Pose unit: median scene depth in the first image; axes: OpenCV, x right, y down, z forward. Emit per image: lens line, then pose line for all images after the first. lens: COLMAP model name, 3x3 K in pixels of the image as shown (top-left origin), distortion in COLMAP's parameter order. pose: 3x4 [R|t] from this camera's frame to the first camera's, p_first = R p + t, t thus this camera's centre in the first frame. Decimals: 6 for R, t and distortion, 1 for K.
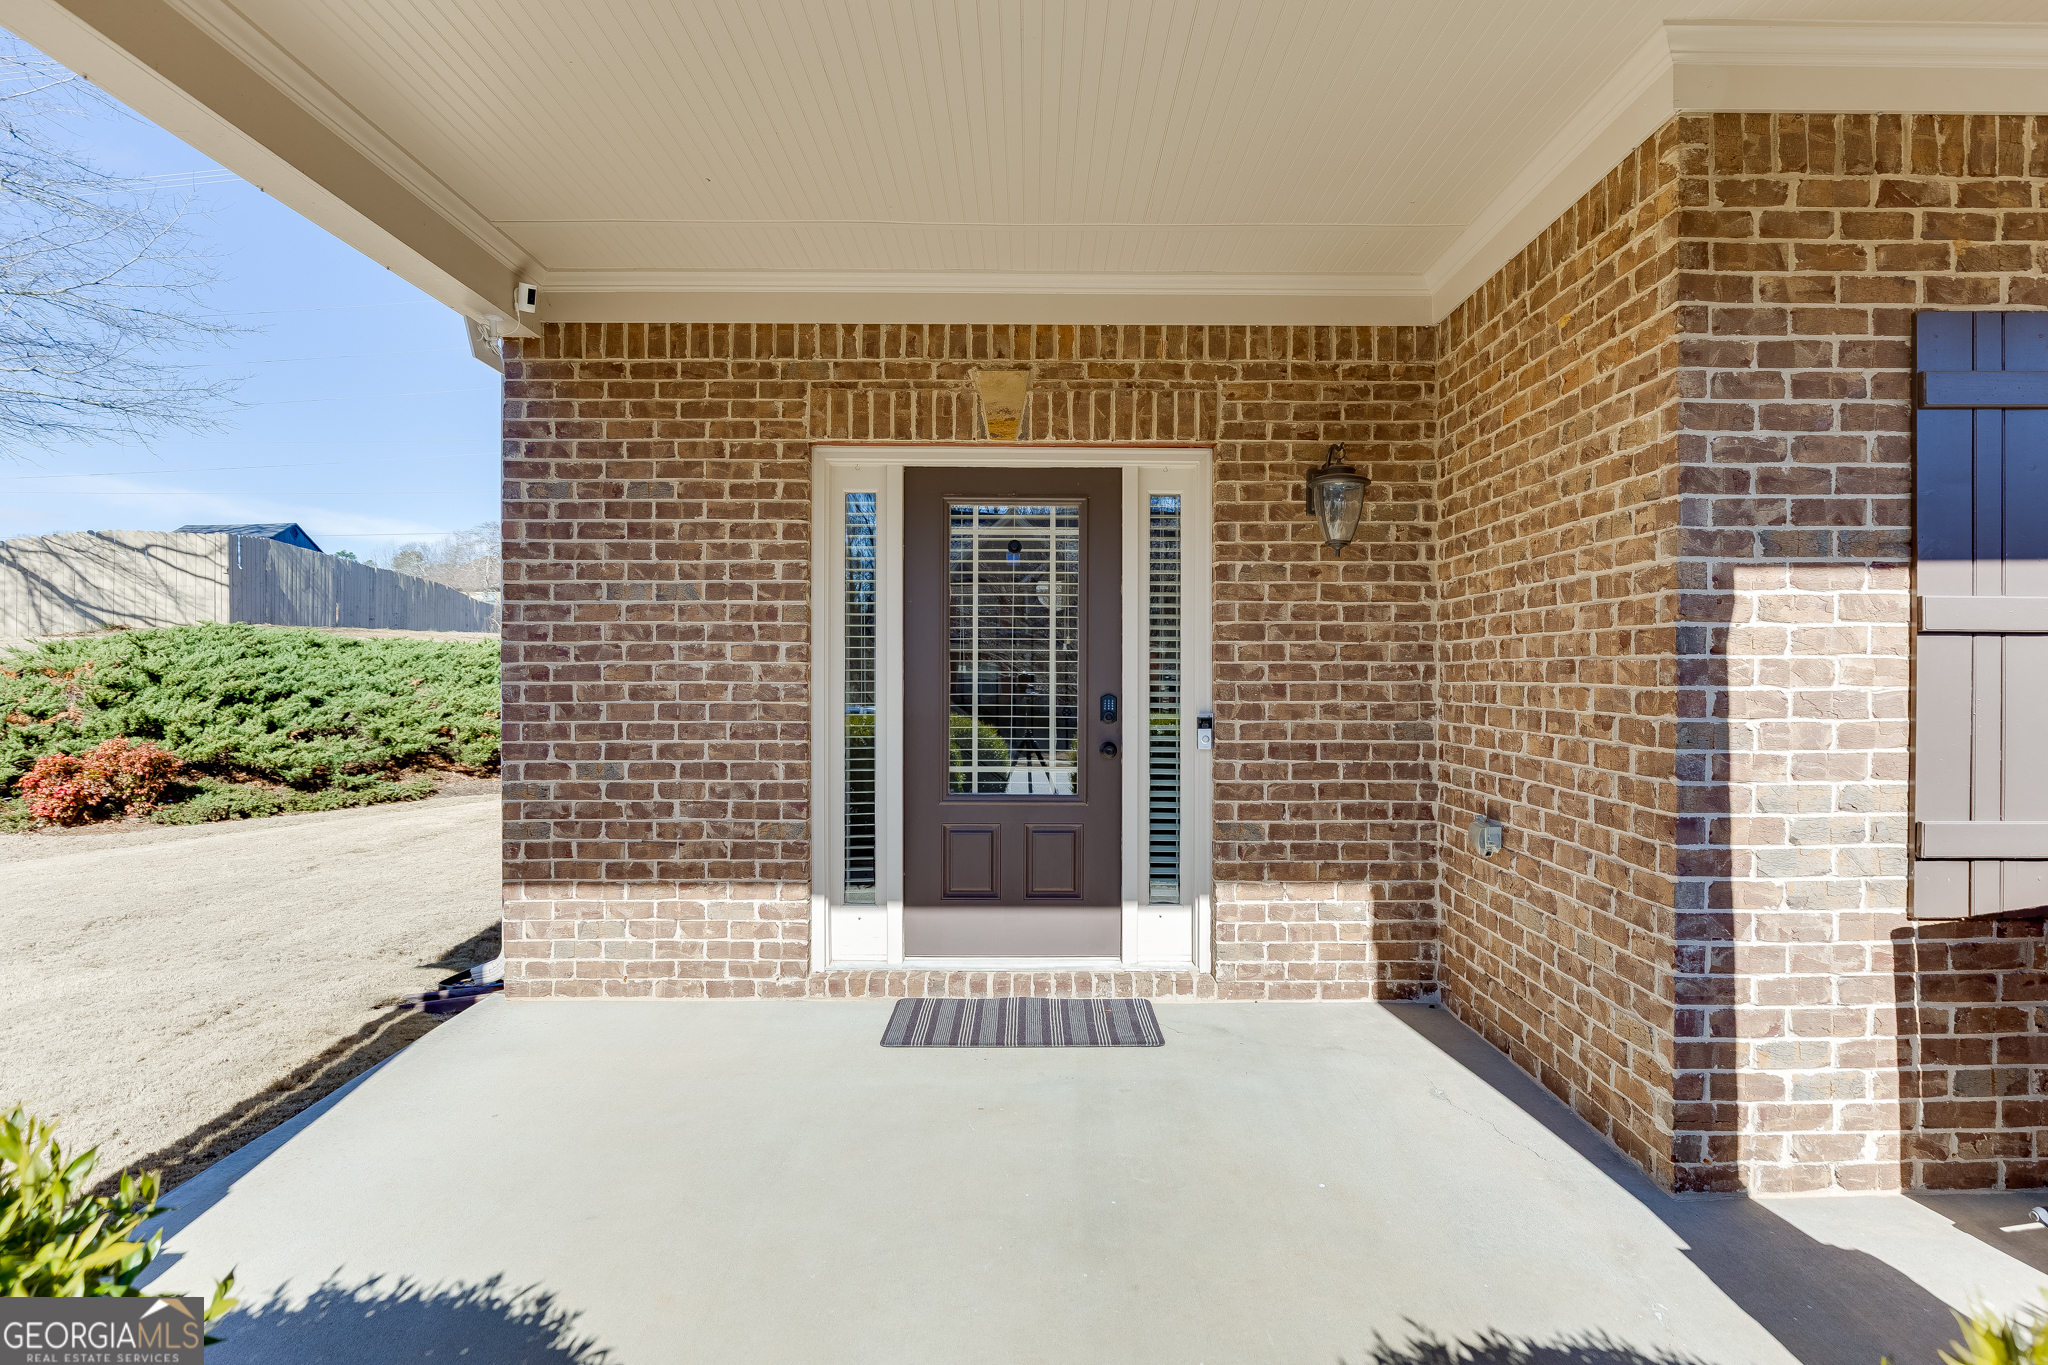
lens RADIAL K [[1047.6, 0, 1017.3], [0, 1047.6, 669.0], [0, 0, 1]] dist [-0.015179, 0.002156]
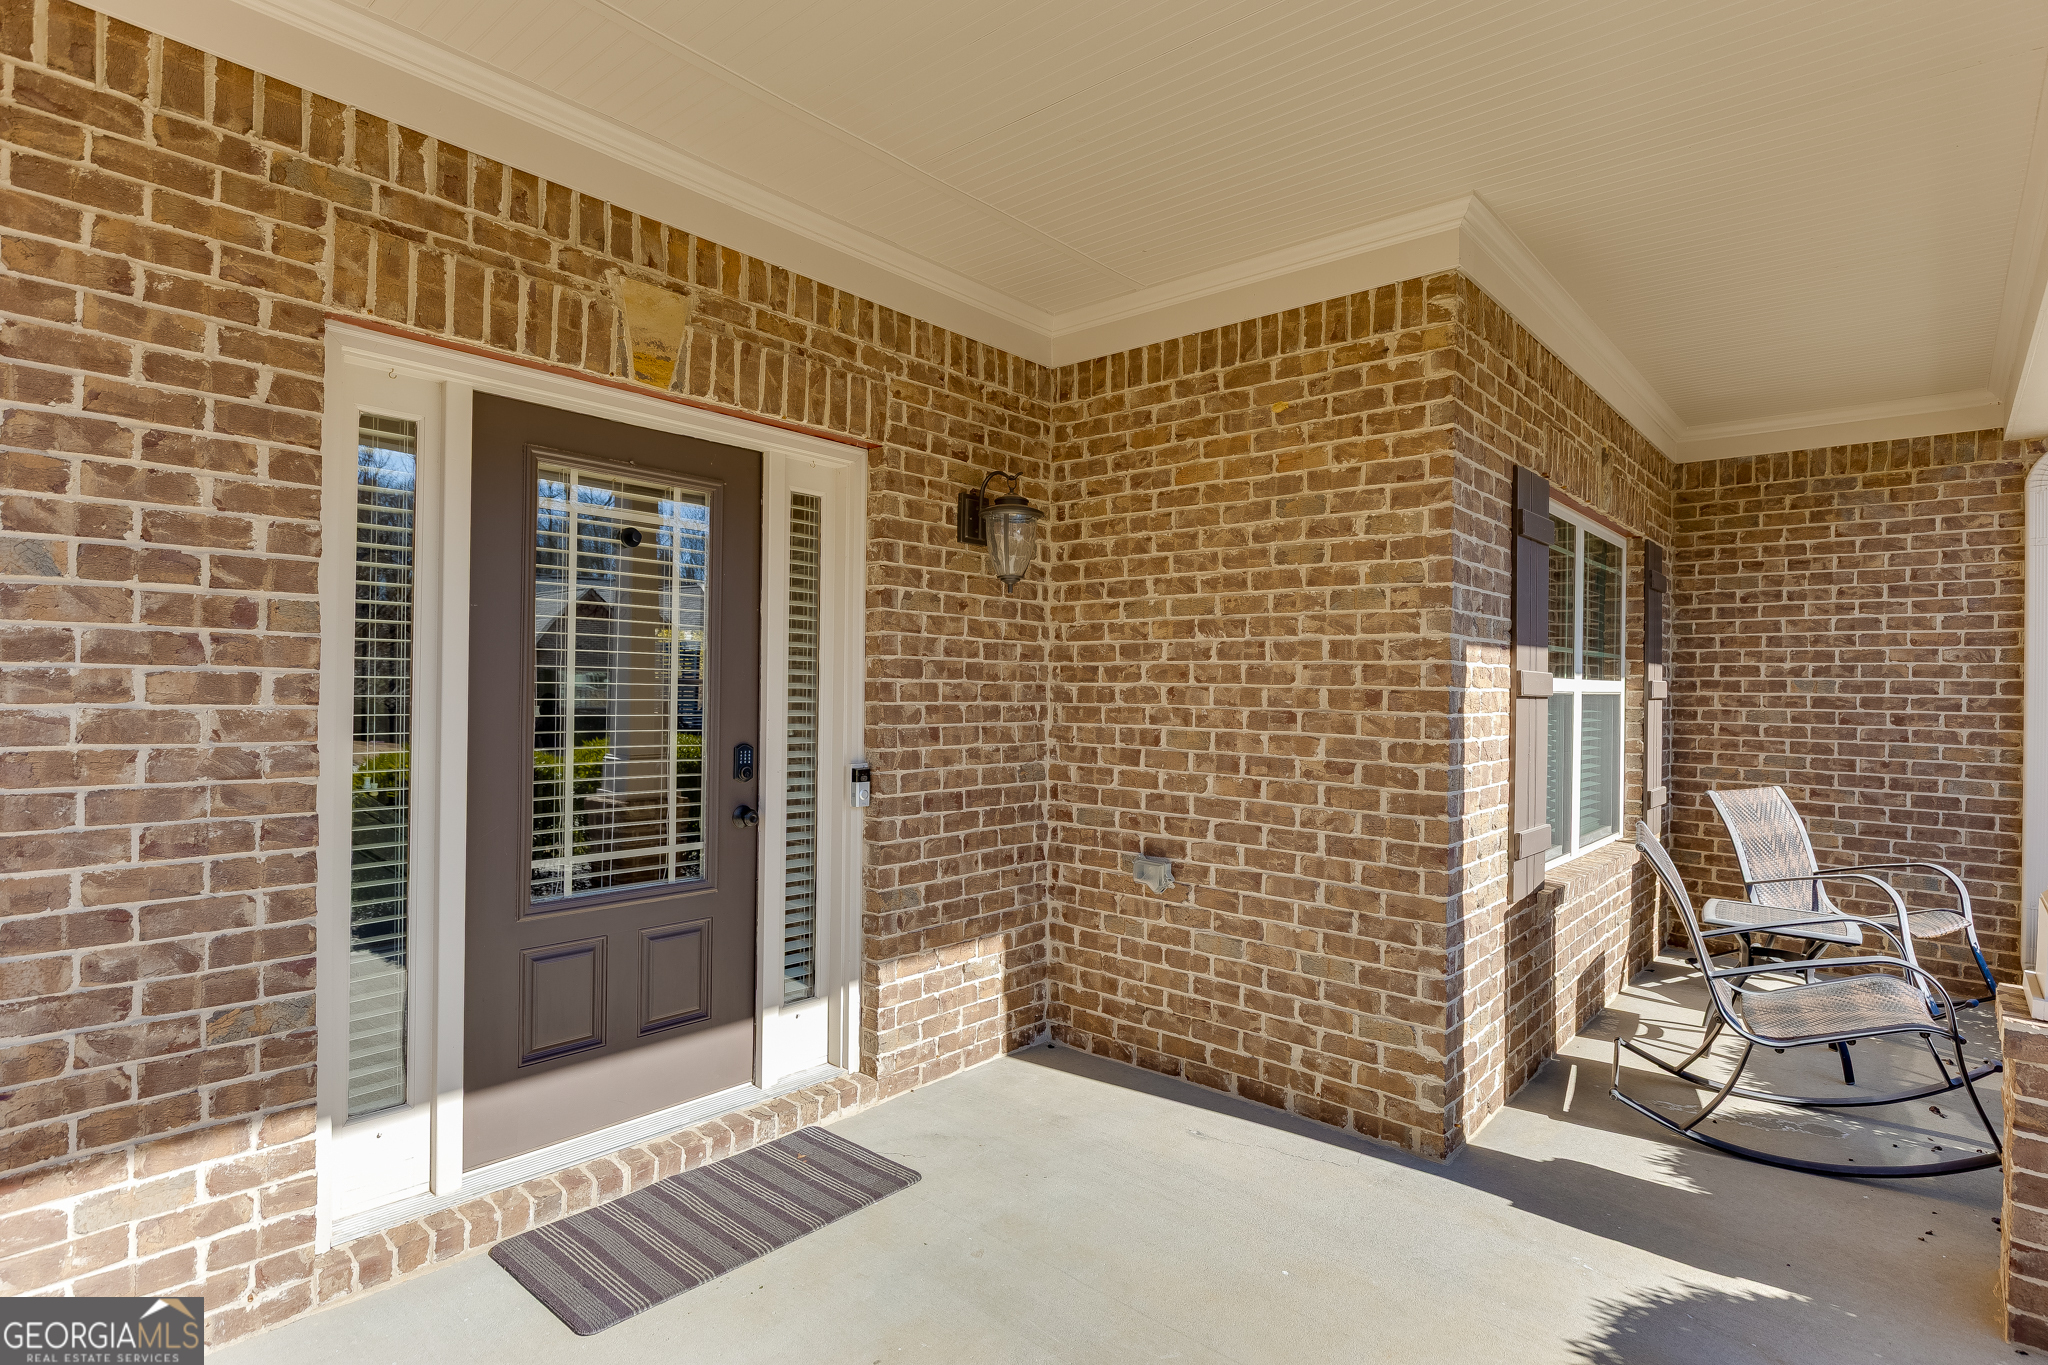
lens RADIAL K [[1047.6, 0, 1026.9], [0, 1047.6, 675.7], [0, 0, 1]] dist [-0.015179, 0.002156]
pose [[0.653014, 0.016384, 0.757168, -0.374777], [-0.018500, 0.999813, -0.005679, -0.026133], [-0.757120, -0.010299, 0.653195, 0.355041]]
